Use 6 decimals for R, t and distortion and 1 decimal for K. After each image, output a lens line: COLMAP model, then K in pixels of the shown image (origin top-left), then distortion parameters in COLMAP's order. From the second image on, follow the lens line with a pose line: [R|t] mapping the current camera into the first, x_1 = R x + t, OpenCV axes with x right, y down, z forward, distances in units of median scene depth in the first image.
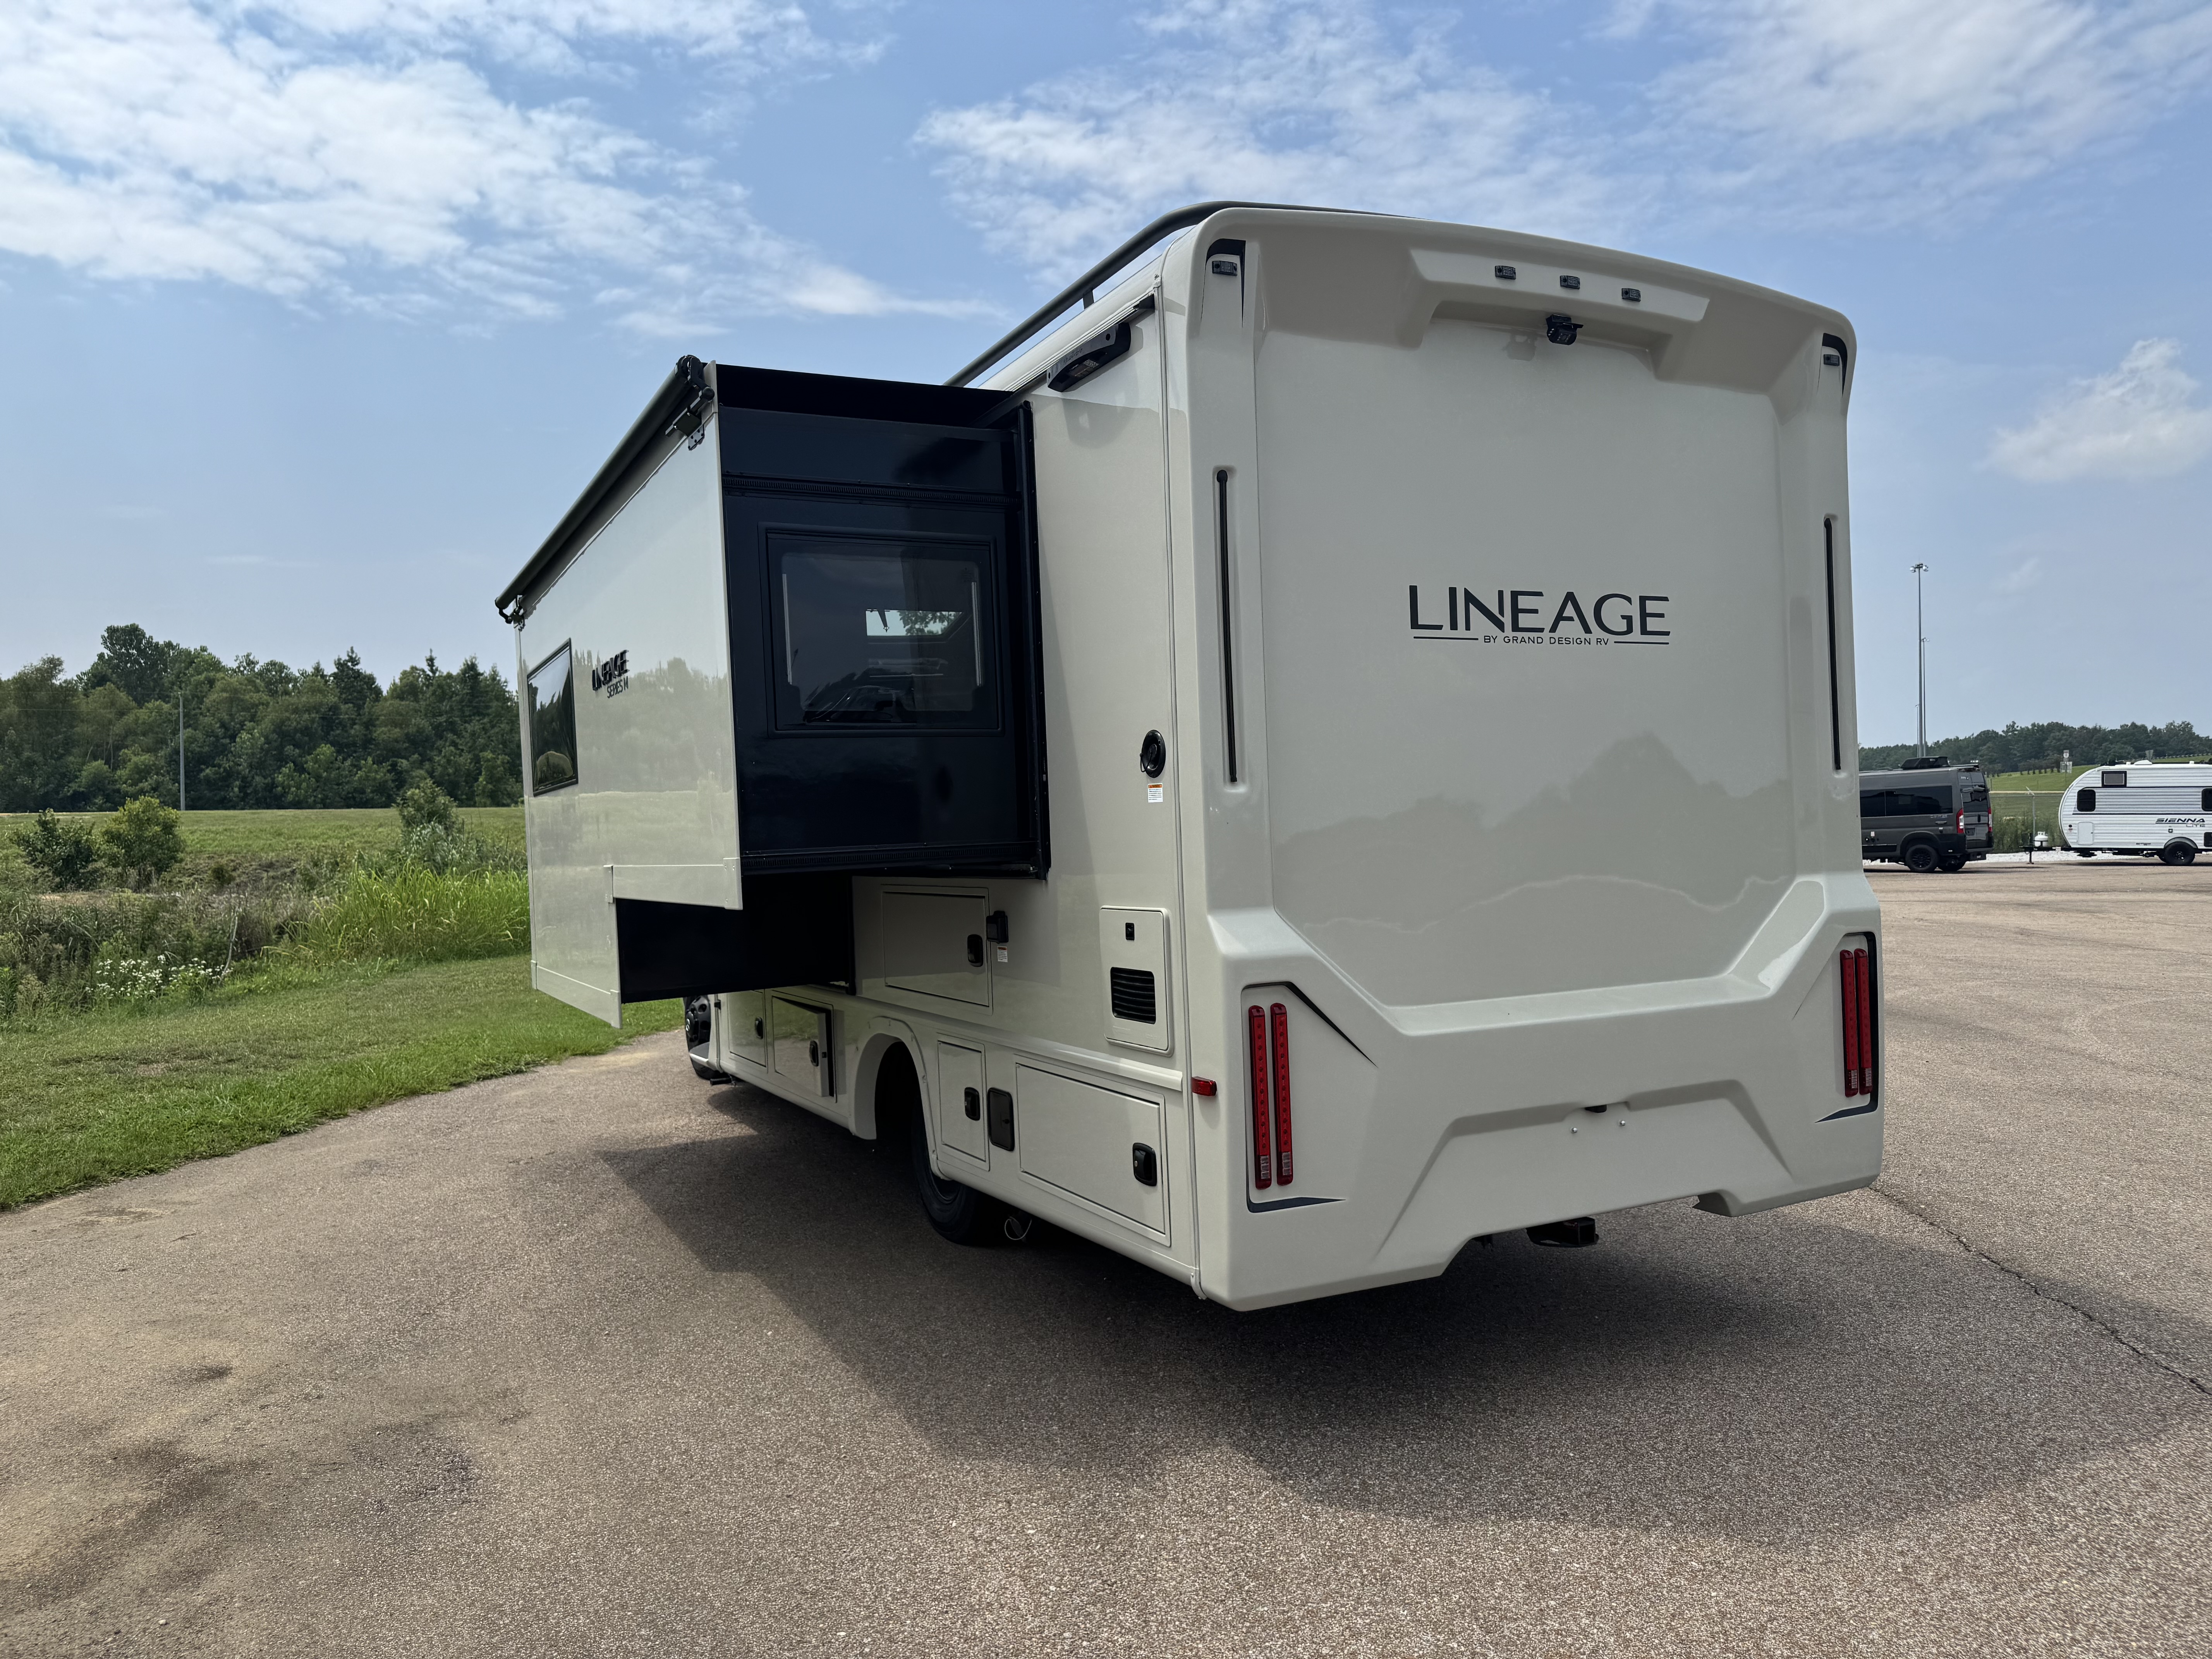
lens RADIAL K [[1579.1, 0, 1095.0], [0, 1579.1, 822.4], [0, 0, 1]] dist [-0.001921, 0.004348]
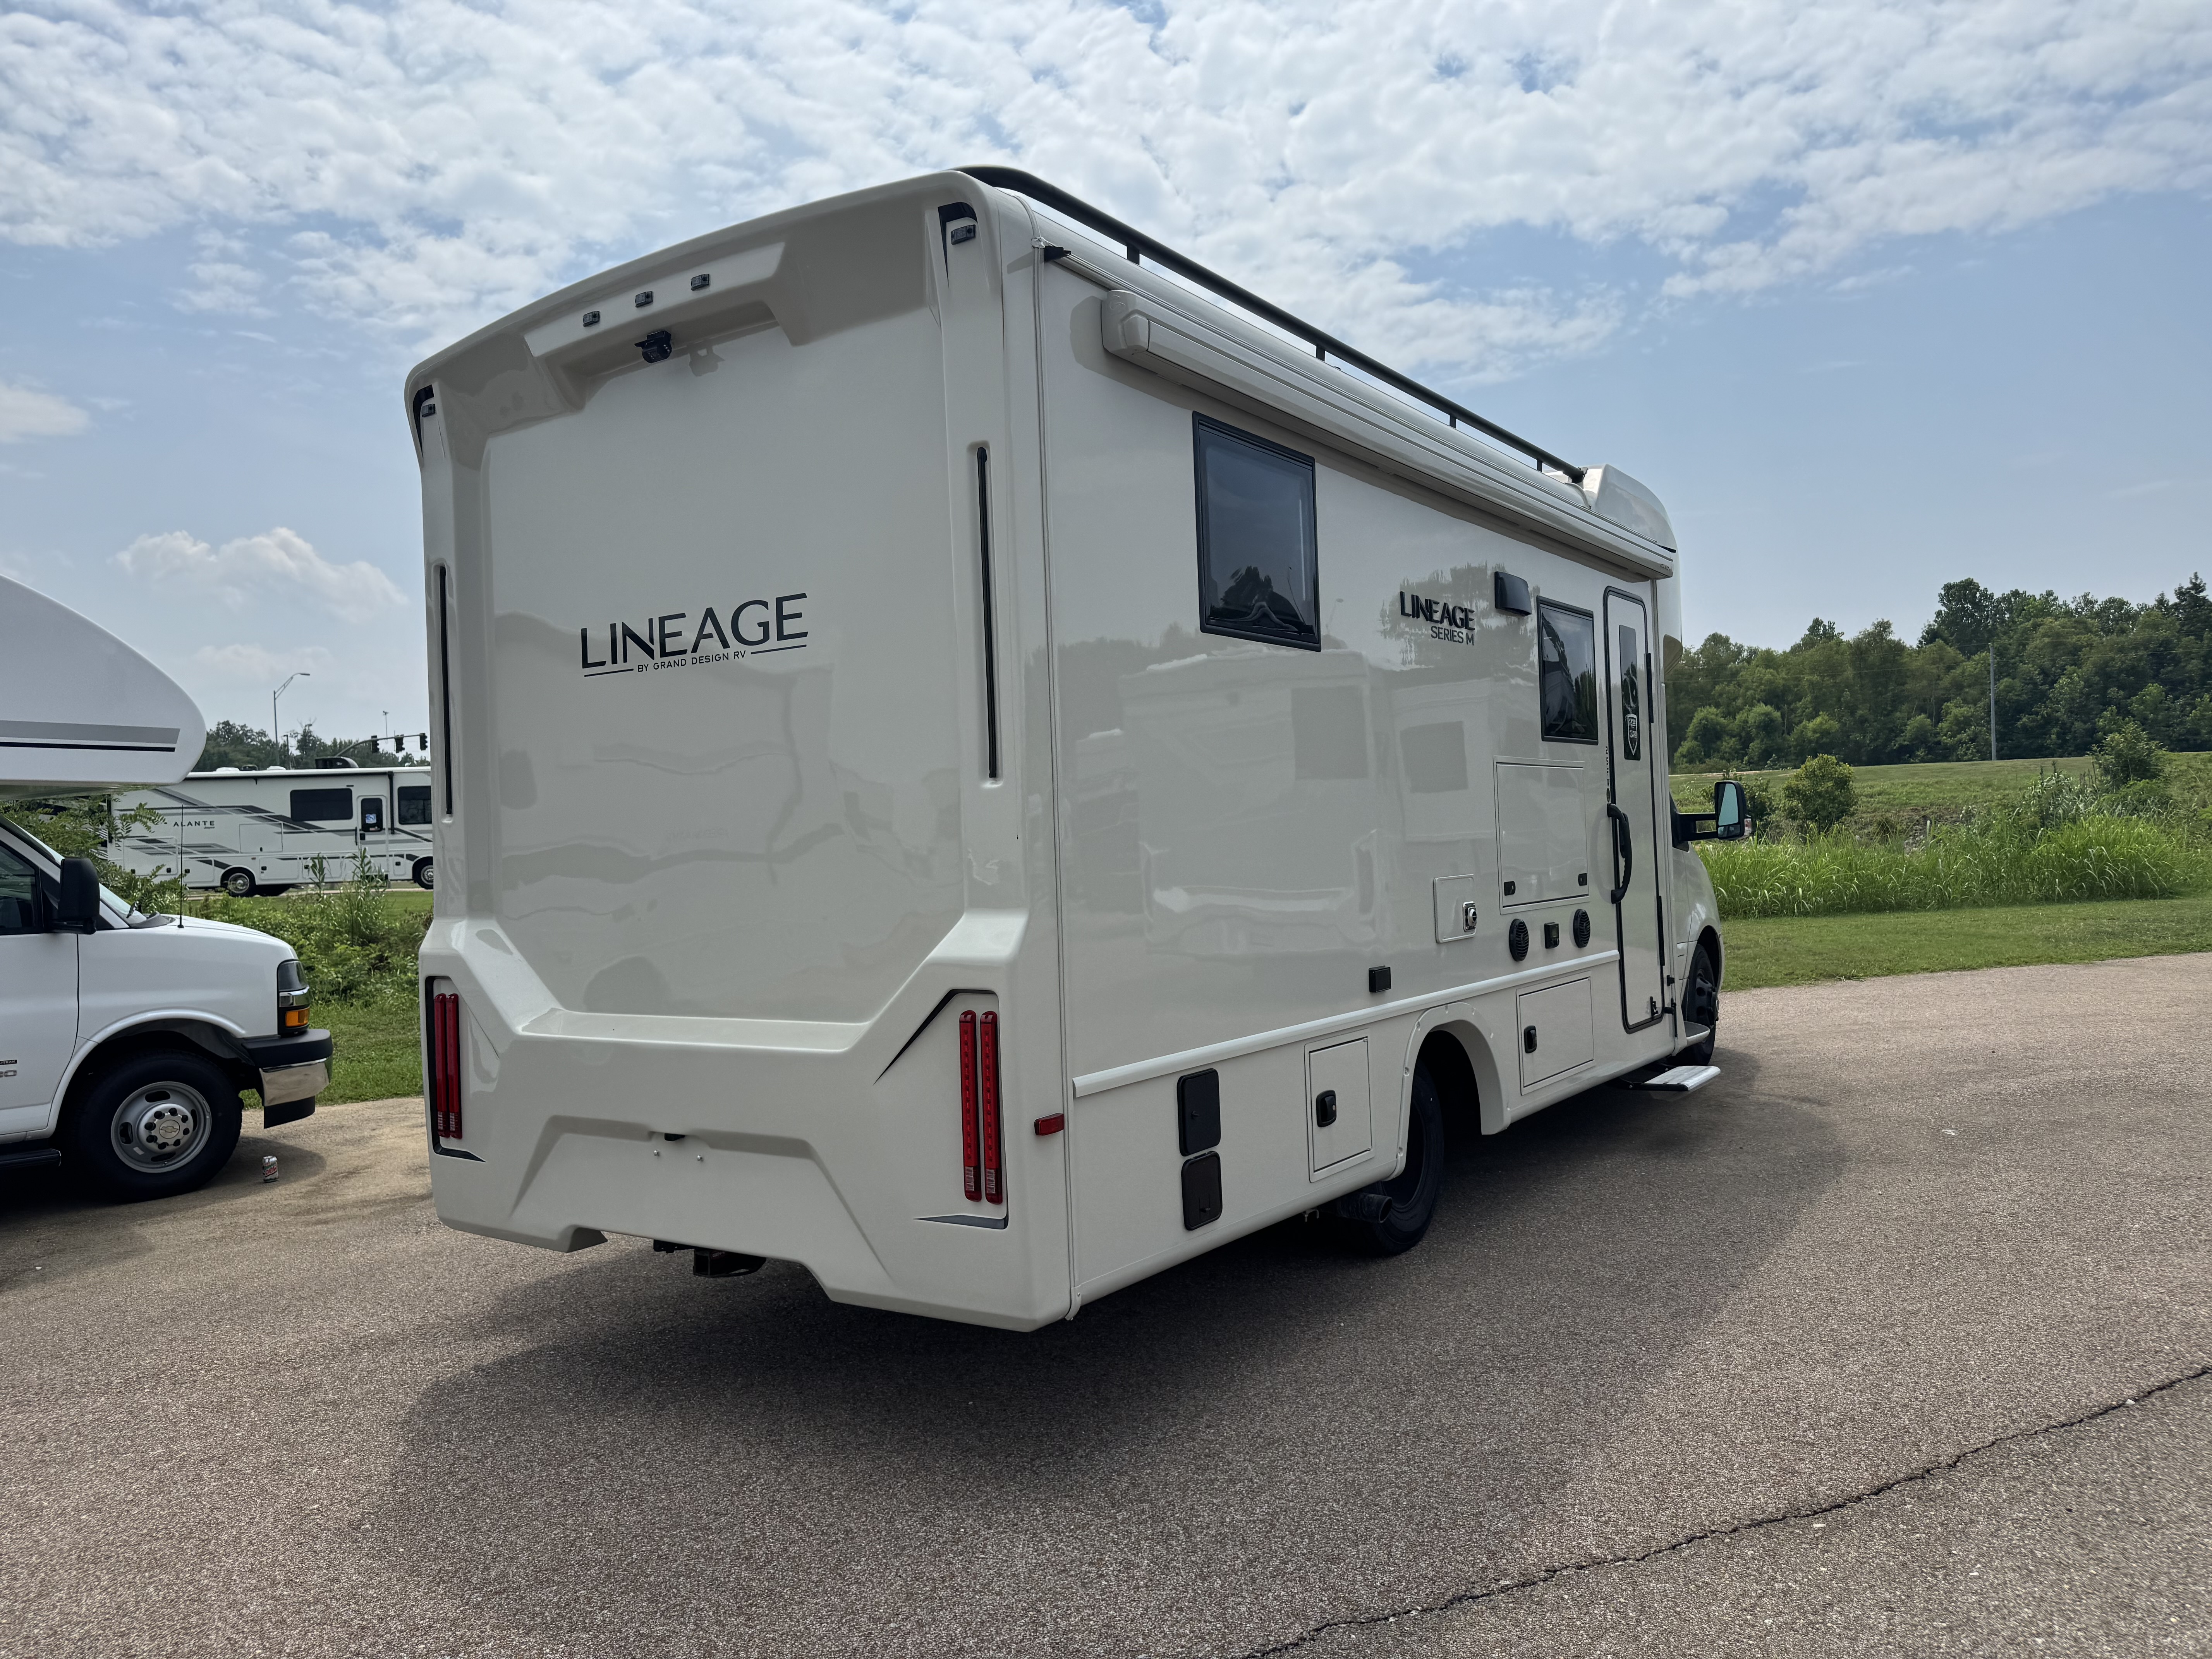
lens RADIAL K [[1579.1, 0, 1097.6], [0, 1579.1, 844.1], [0, 0, 1]] dist [-0.001921, 0.004348]
pose [[0.471929, 0.018915, -0.881434, 0.106833], [0.022672, 0.999179, 0.033581, -0.002434], [0.881345, -0.035831, 0.471112, 0.063269]]
